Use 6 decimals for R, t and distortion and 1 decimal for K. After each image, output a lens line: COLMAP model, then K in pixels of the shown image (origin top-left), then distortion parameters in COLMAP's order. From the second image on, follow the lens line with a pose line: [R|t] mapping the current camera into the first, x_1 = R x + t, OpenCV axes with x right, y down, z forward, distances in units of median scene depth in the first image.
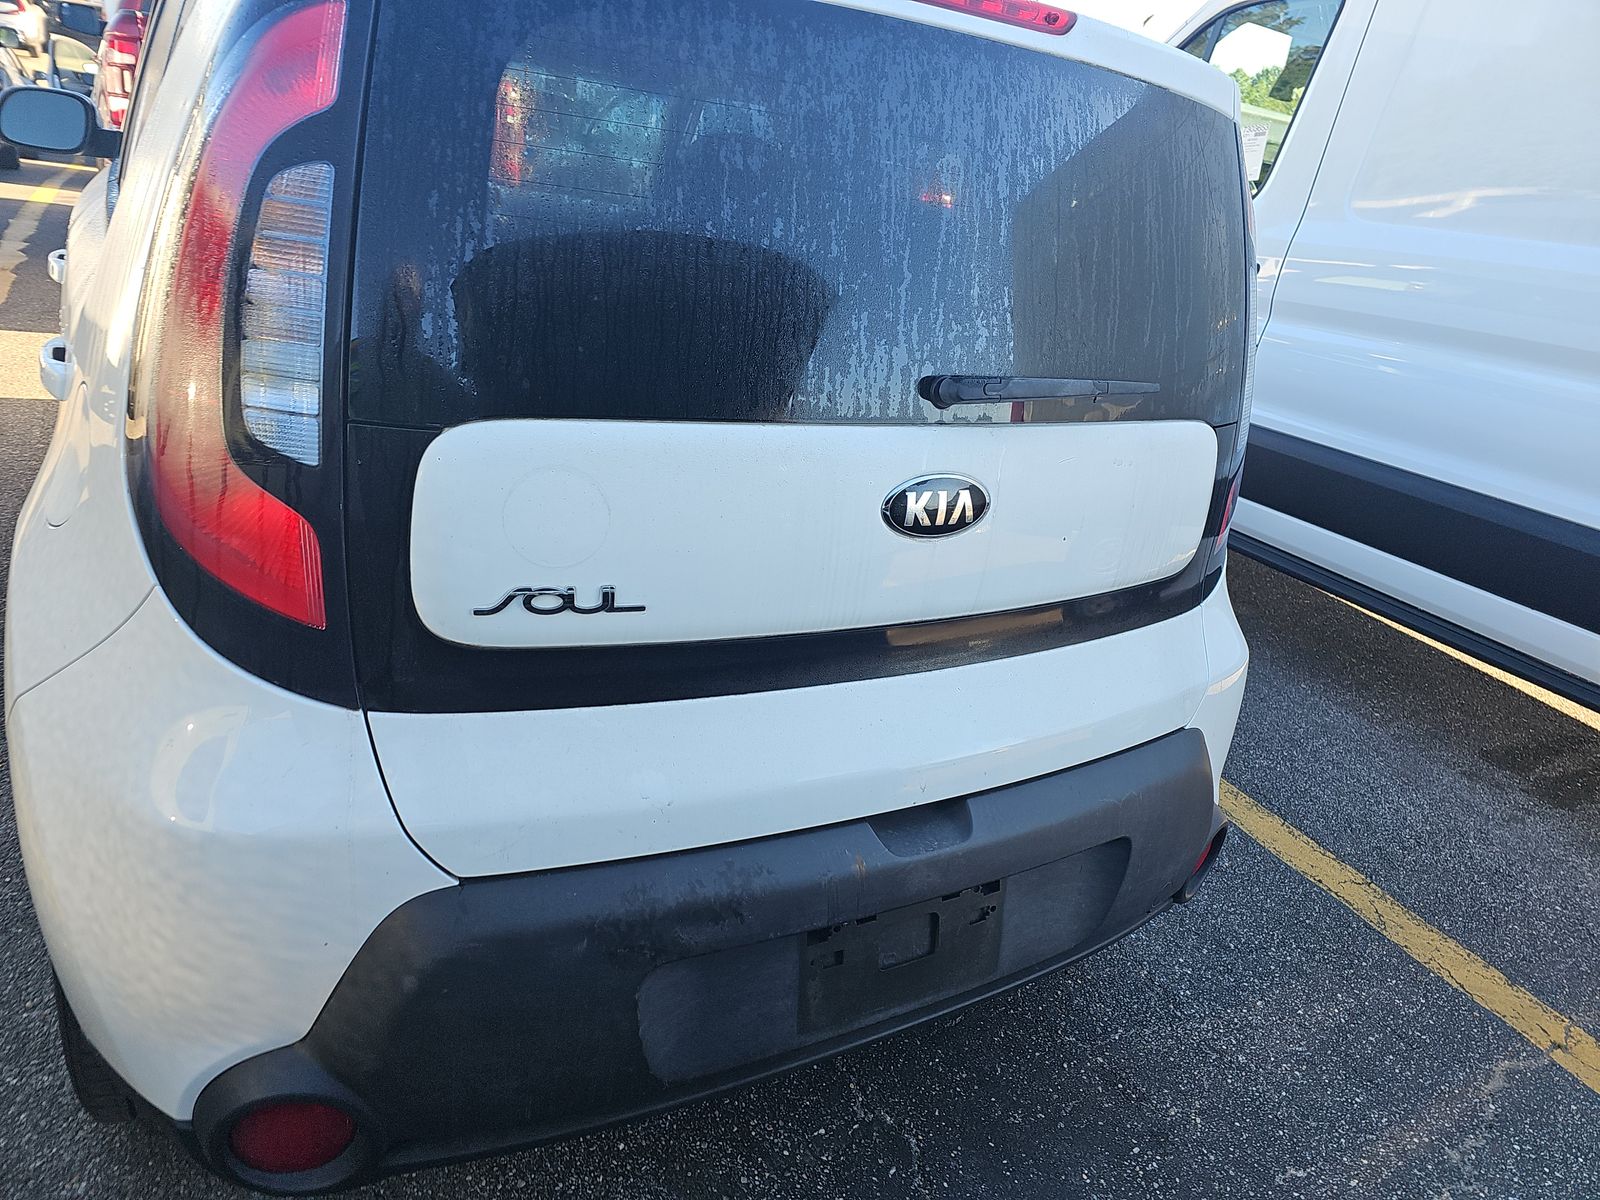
lens RADIAL K [[1064.2, 0, 822.0], [0, 1064.2, 612.3], [0, 0, 1]] dist [0.067952, -0.056381]
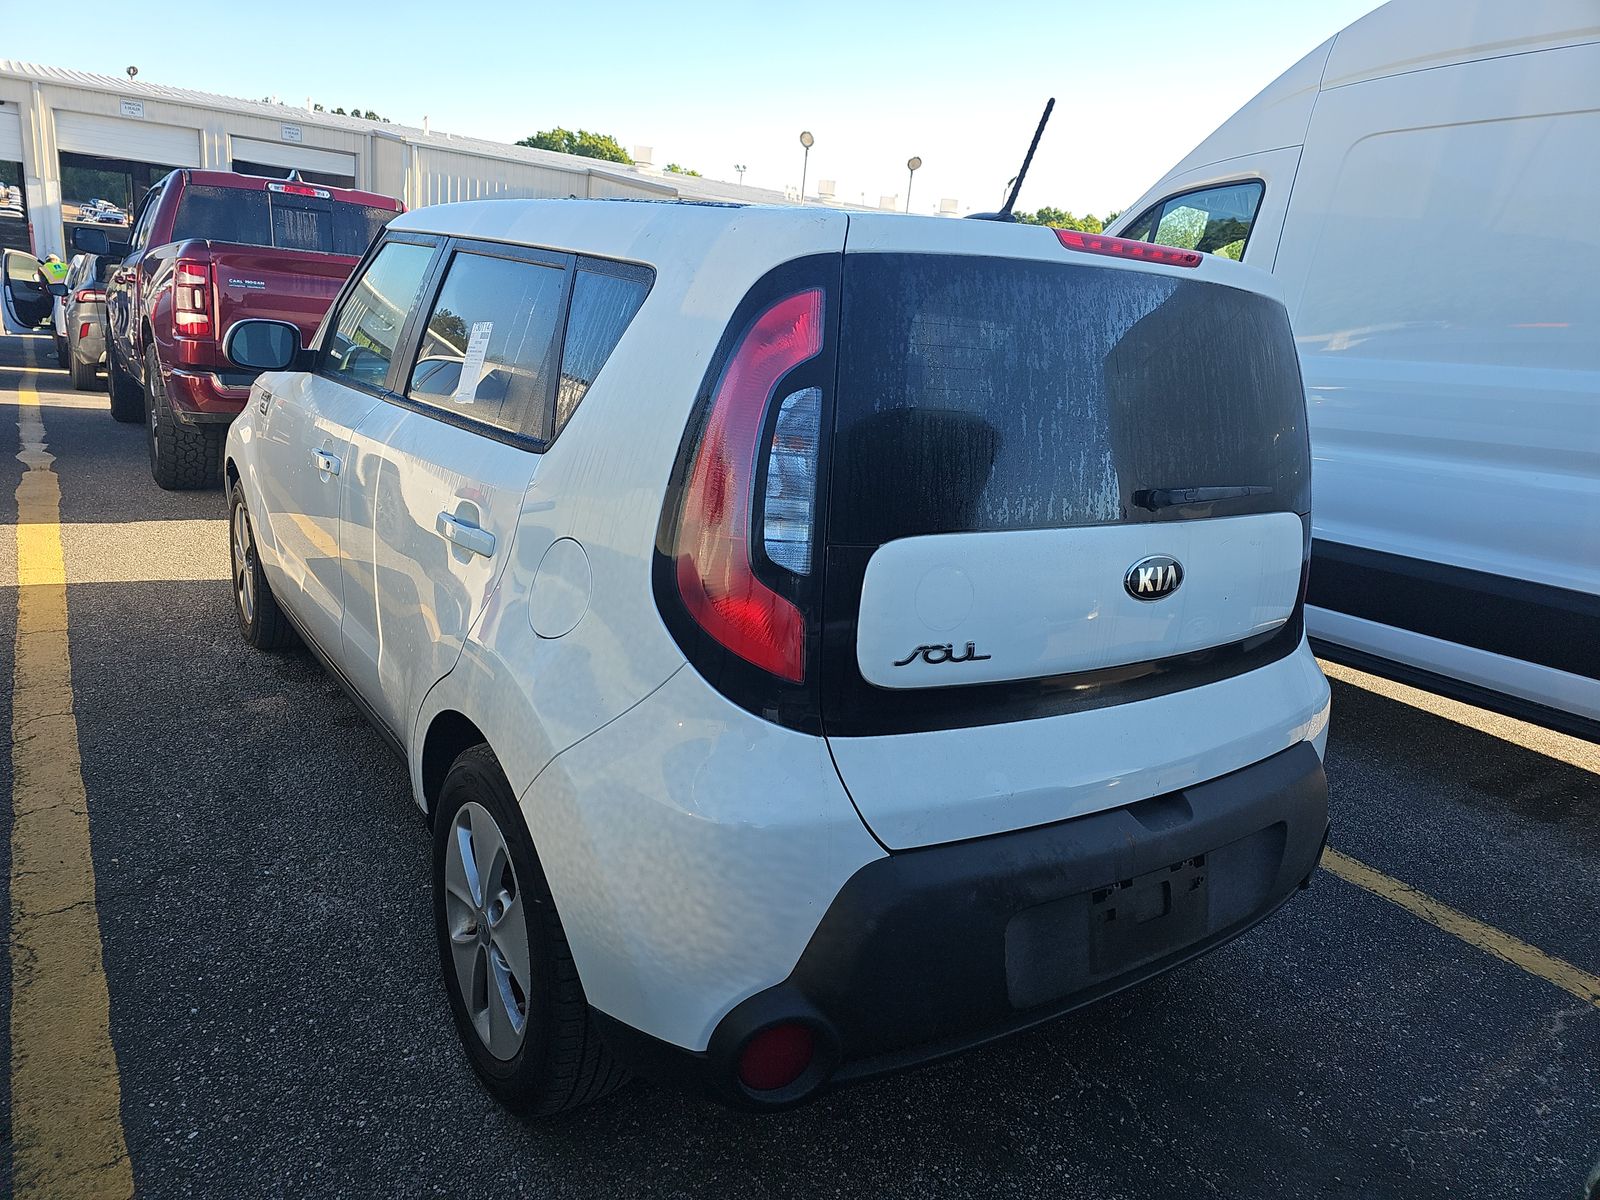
lens RADIAL K [[1062.7, 0, 800.0], [0, 1062.7, 600.0], [0, 0, 1]] dist [0.060157, -0.047222]
pose [[0.995505, -0.074234, 0.058816, -0.470082], [0.081544, 0.987675, -0.133602, 0.086416], [-0.048173, 0.137798, 0.989288, -0.415155]]
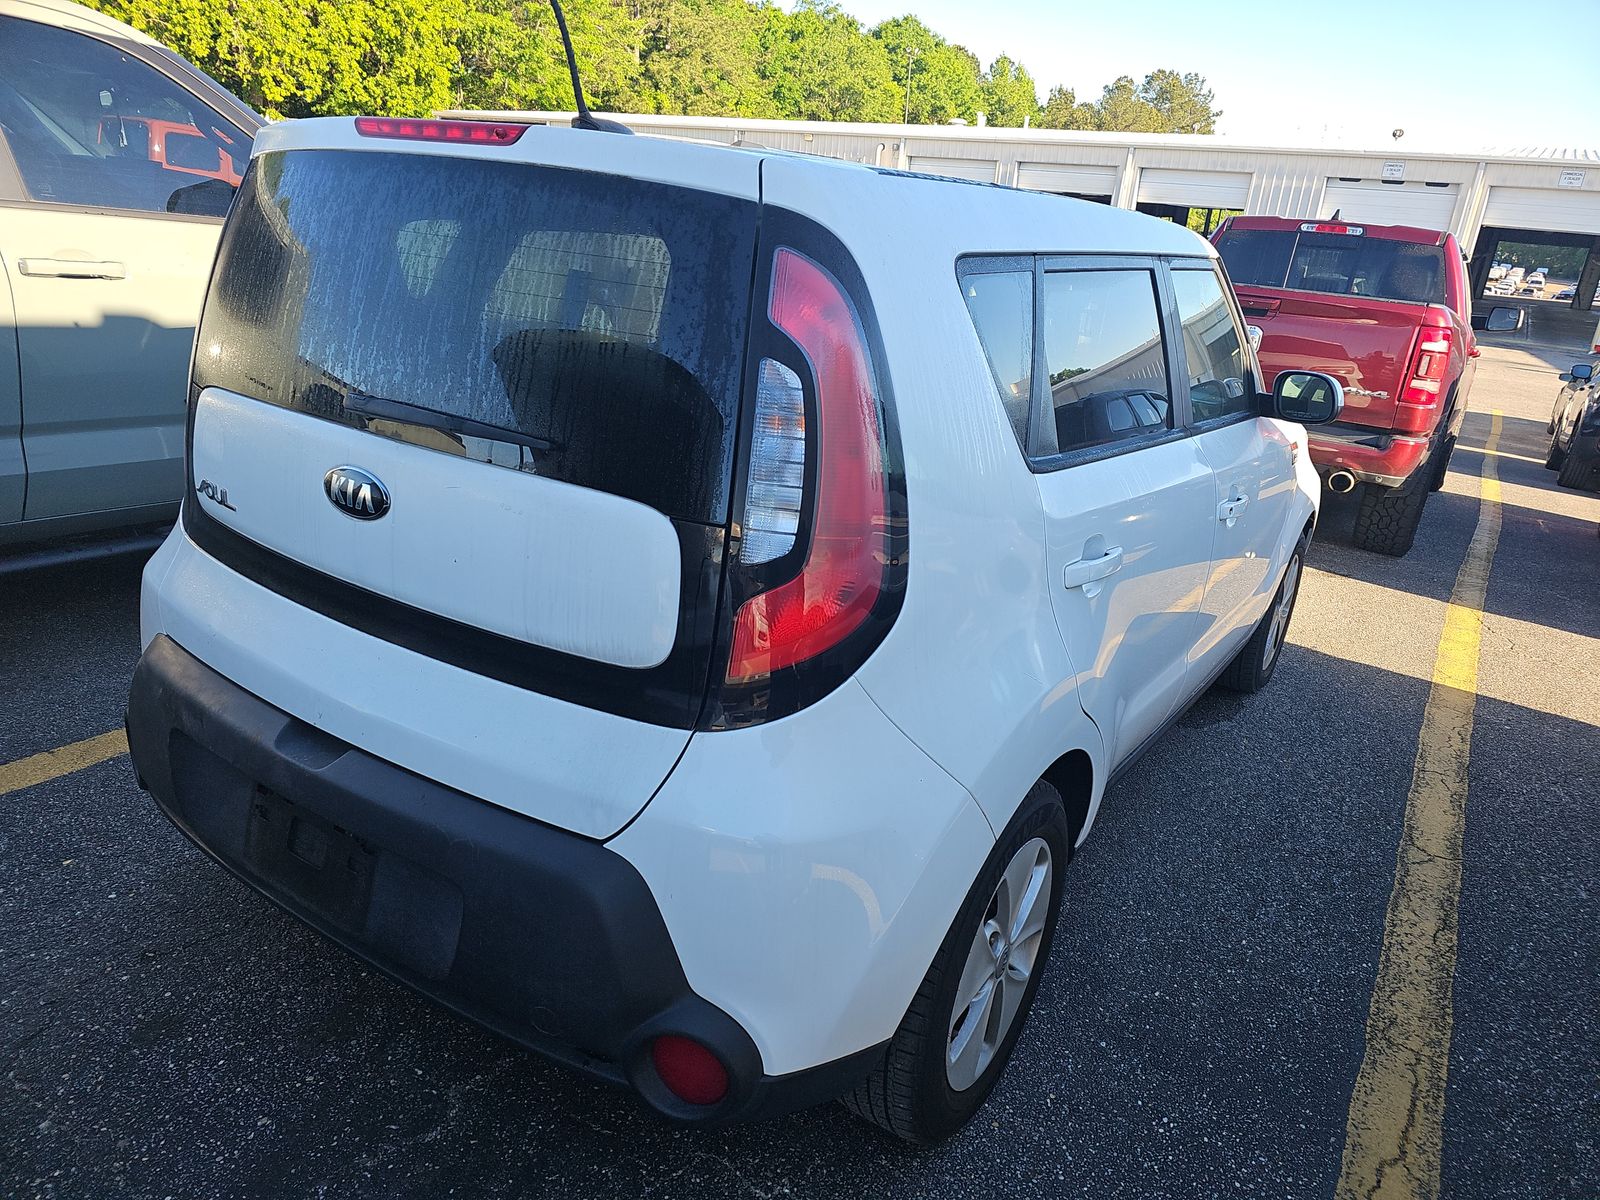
lens RADIAL K [[1080.4, 0, 798.4], [0, 1080.4, 605.6], [0, 0, 1]] dist [0.034149, -0.029343]
pose [[0.471161, 0.189965, -0.861348, 1.577549], [-0.383846, 0.923375, -0.006321, -0.175913], [0.794147, 0.333603, 0.507976, 0.823850]]
